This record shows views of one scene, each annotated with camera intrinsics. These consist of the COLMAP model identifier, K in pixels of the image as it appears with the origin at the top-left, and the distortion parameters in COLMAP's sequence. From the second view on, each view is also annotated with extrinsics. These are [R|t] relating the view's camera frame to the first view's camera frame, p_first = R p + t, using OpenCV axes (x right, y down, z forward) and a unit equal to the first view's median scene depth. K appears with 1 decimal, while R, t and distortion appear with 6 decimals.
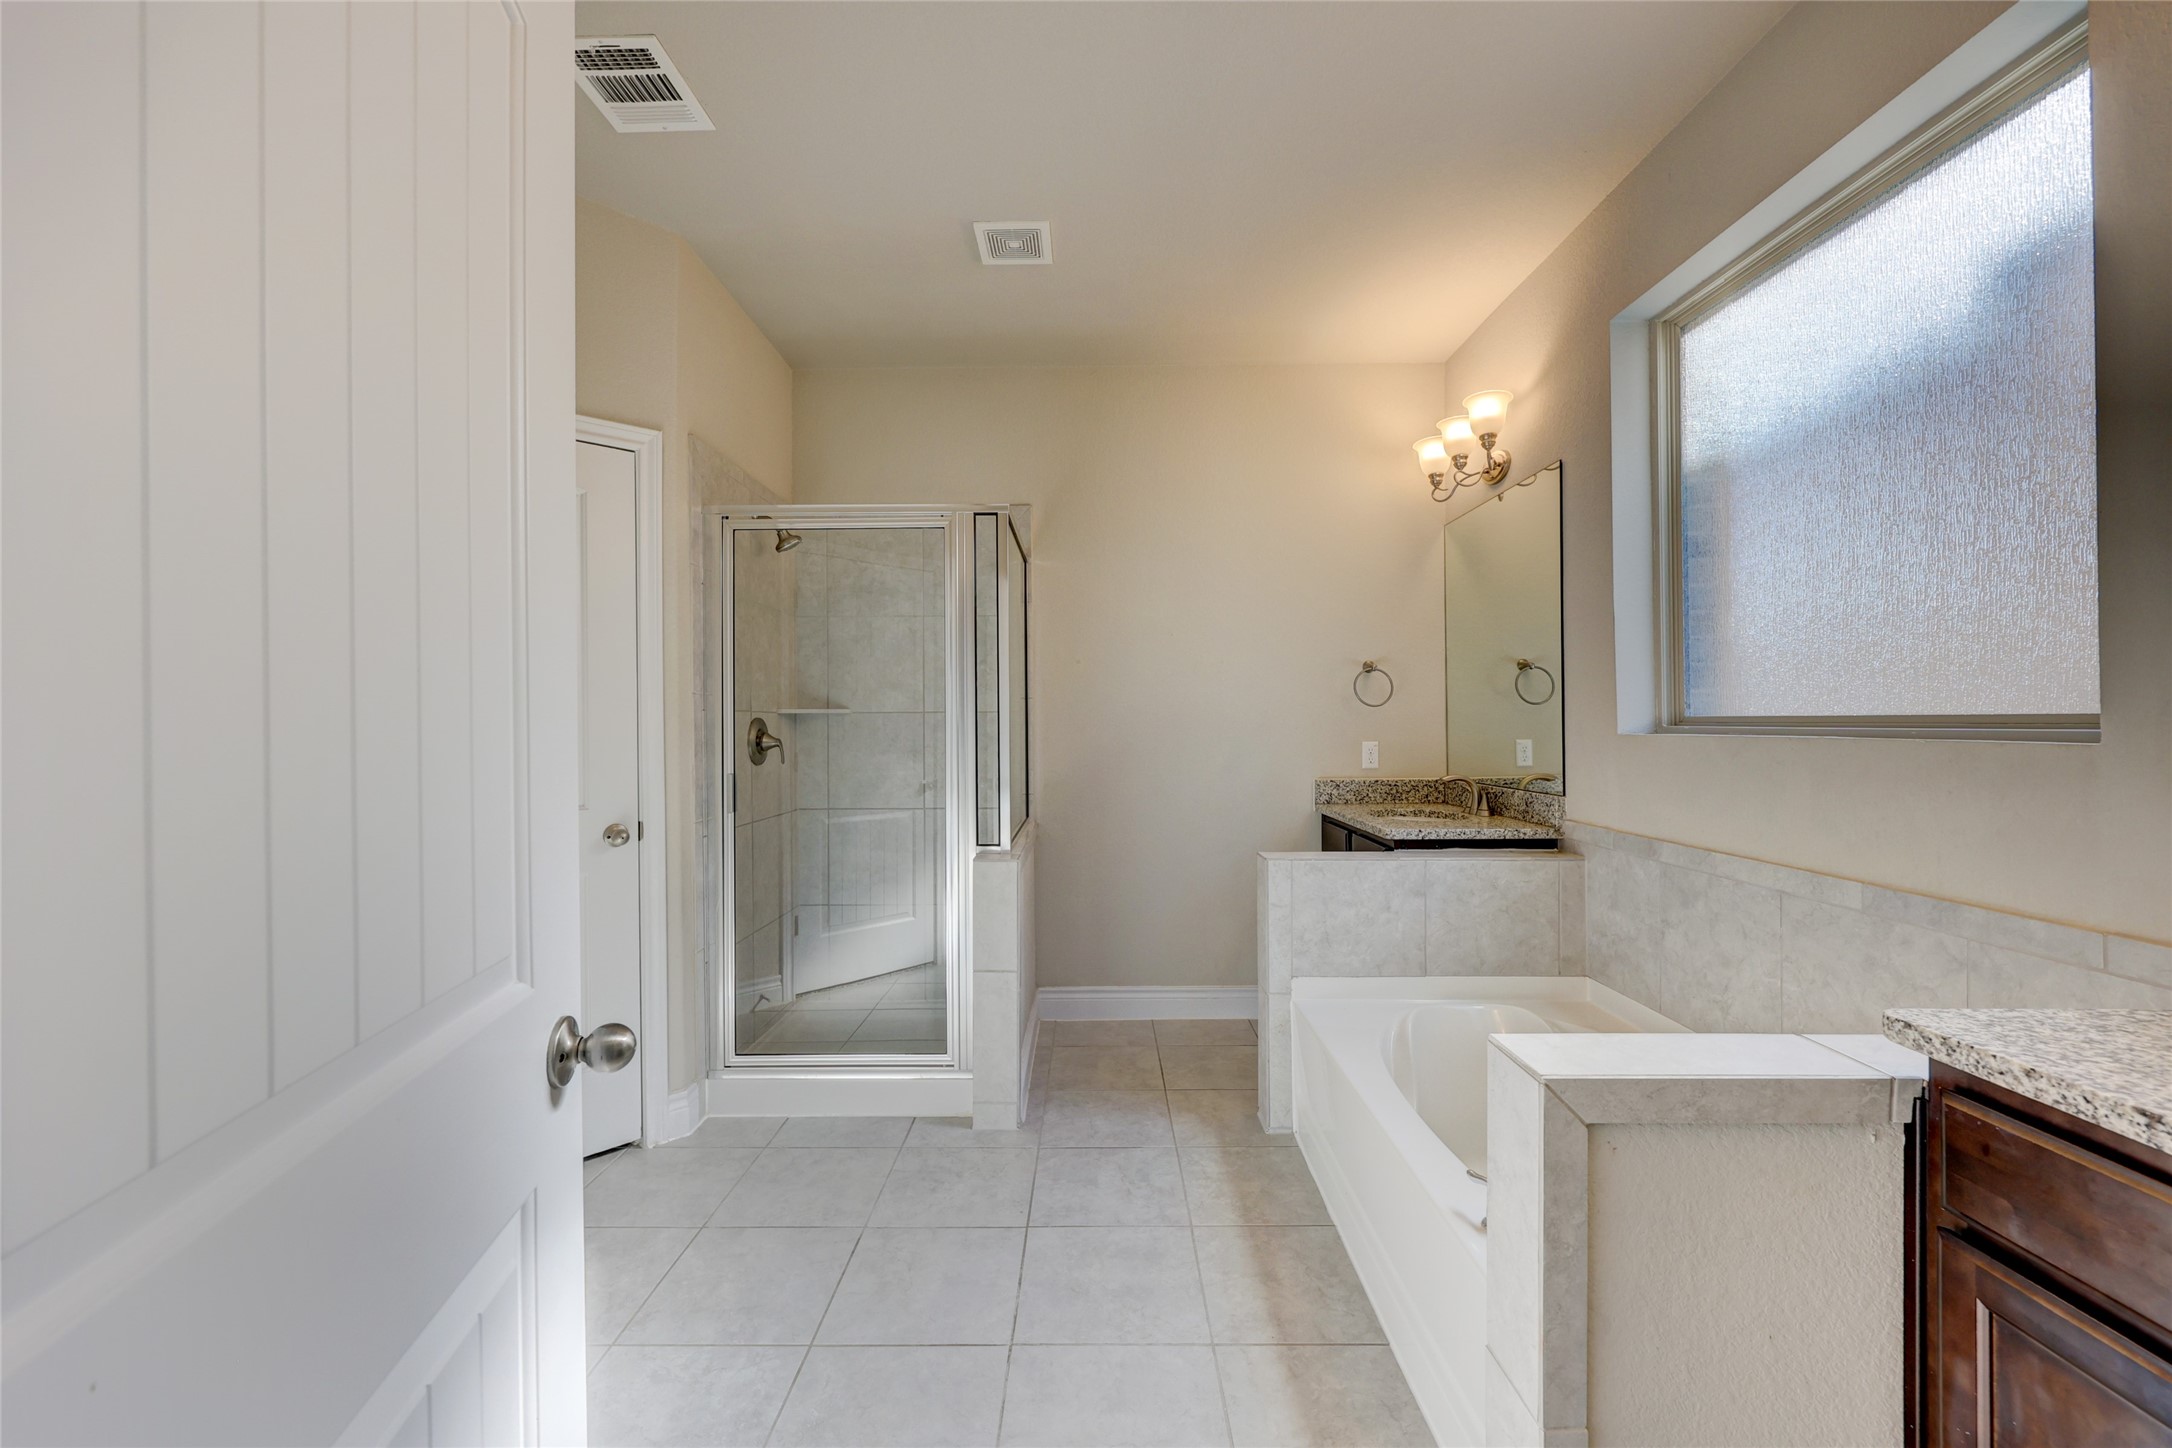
lens RADIAL K [[870.2, 0, 1089.0], [0, 870.2, 718.2], [0, 0, 1]] dist [0.002496, -0.000229]
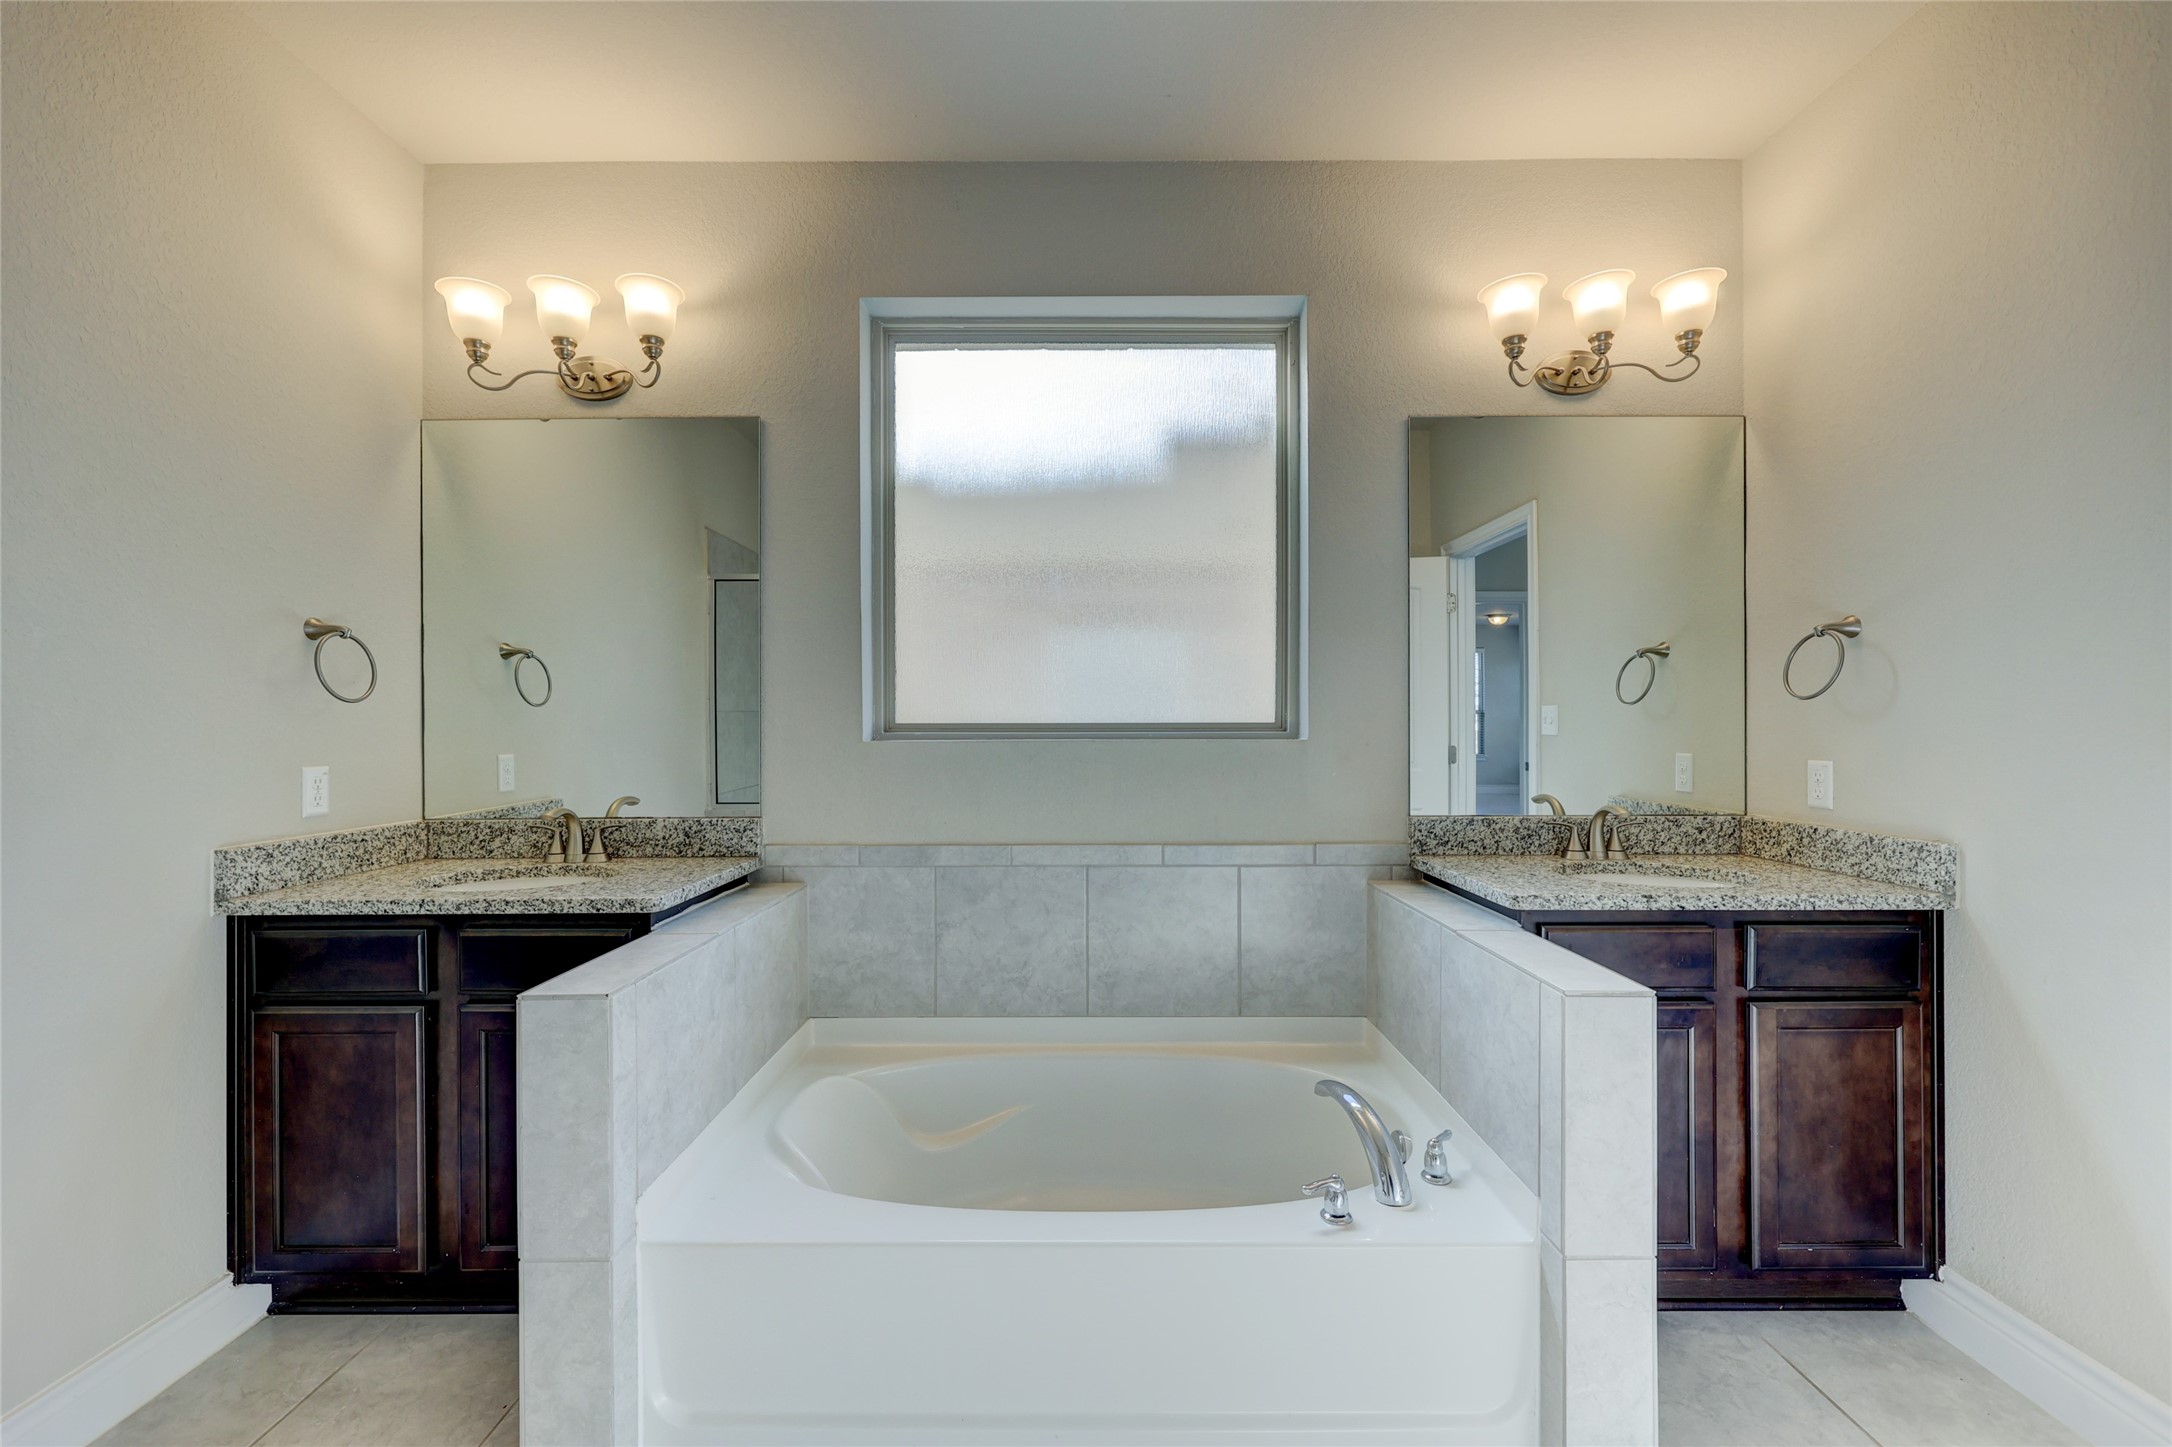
lens RADIAL K [[870.2, 0, 1088.2], [0, 870.2, 729.1], [0, 0, 1]] dist [0.002496, -0.000229]
pose [[0.010855, 0.003383, 0.999935, -0.346401], [0.002232, 0.999992, -0.003407, 0.009871], [-0.999939, 0.002269, 0.010847, 0.805004]]
